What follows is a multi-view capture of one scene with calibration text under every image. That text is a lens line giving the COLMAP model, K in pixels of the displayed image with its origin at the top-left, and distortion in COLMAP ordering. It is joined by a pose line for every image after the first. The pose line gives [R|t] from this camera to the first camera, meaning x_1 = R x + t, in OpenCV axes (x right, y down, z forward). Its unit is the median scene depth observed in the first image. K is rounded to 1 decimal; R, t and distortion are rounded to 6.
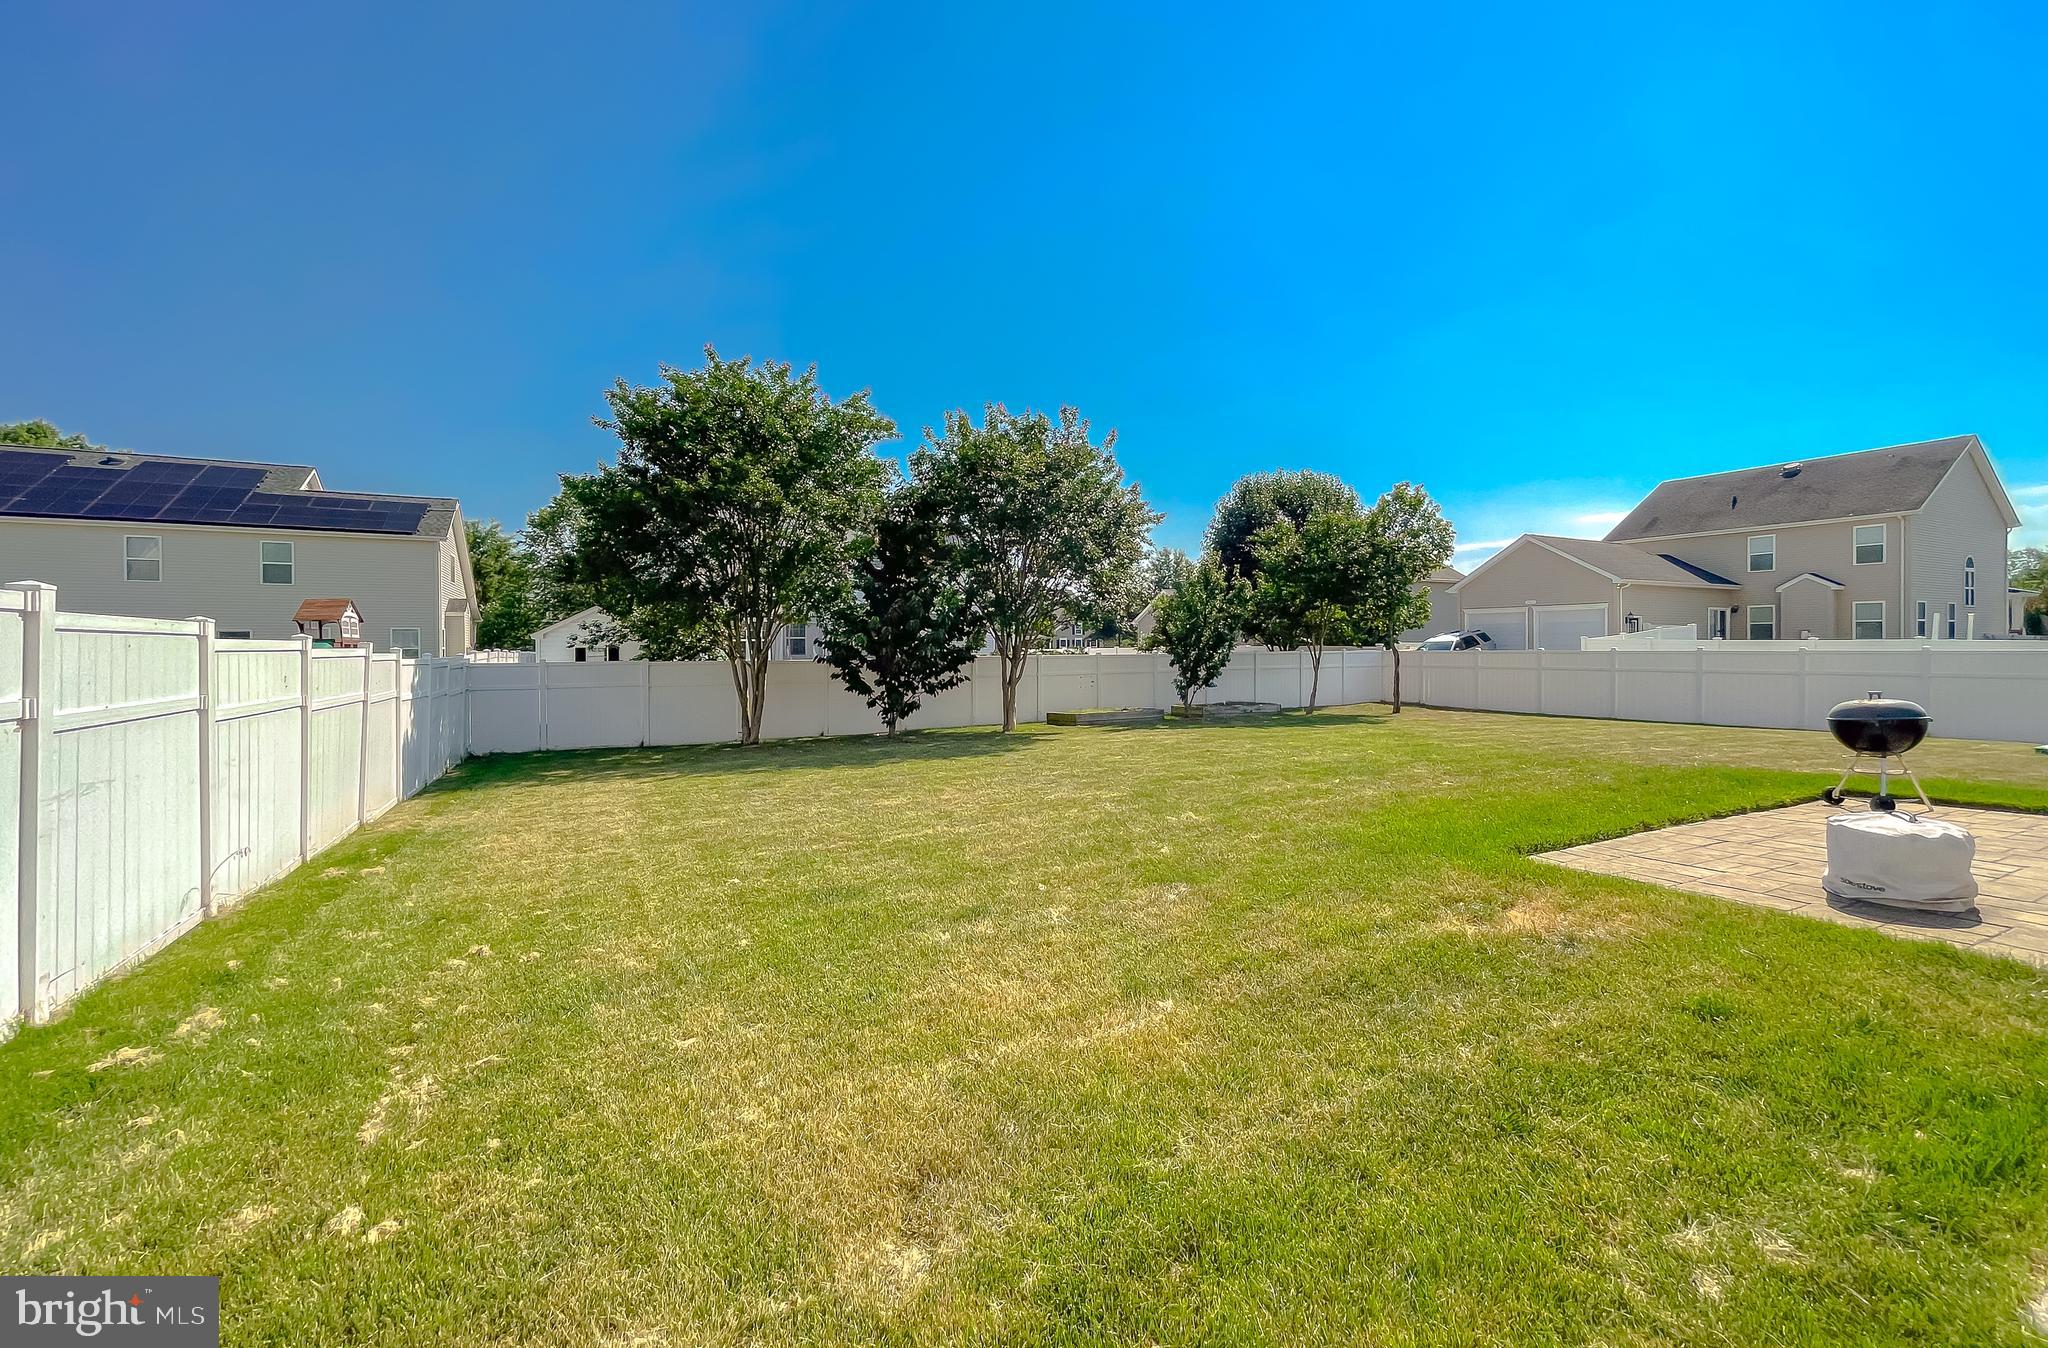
lens RADIAL K [[848.0, 0, 1029.1], [0, 848.0, 658.8], [0, 0, 1]] dist [0.017553, 0.000599]
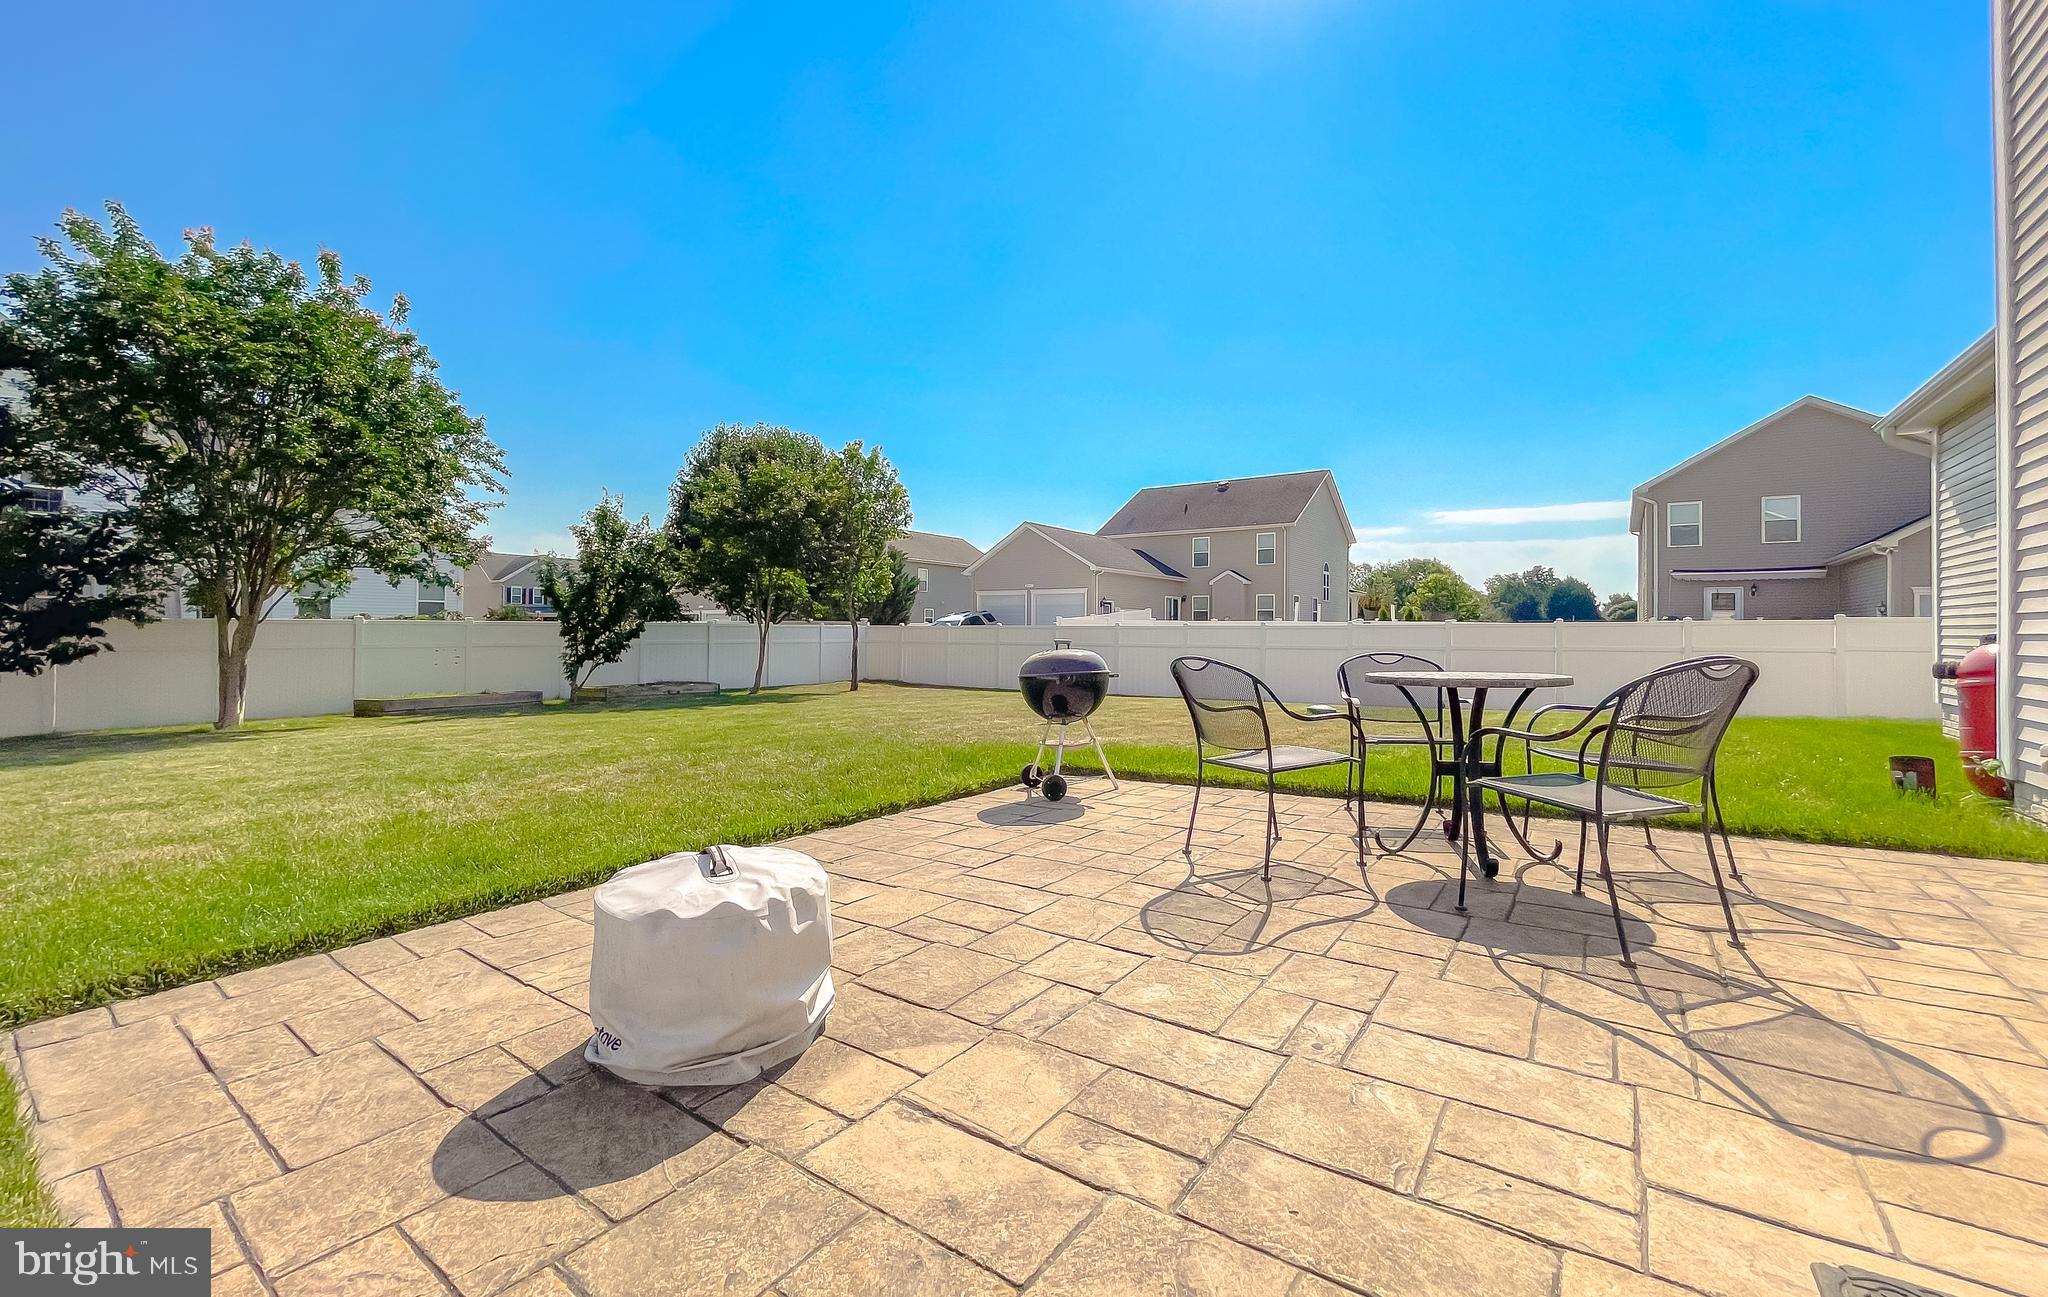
lens RADIAL K [[829.4, 0, 1020.6], [0, 829.4, 641.4], [0, 0, 1]] dist [-0.003662, -0.000077]
pose [[0.900785, 0.003994, 0.434247, 0.209381], [-0.002130, 0.999986, -0.004780, 0.014441], [-0.434260, 0.003381, 0.900781, 0.114601]]
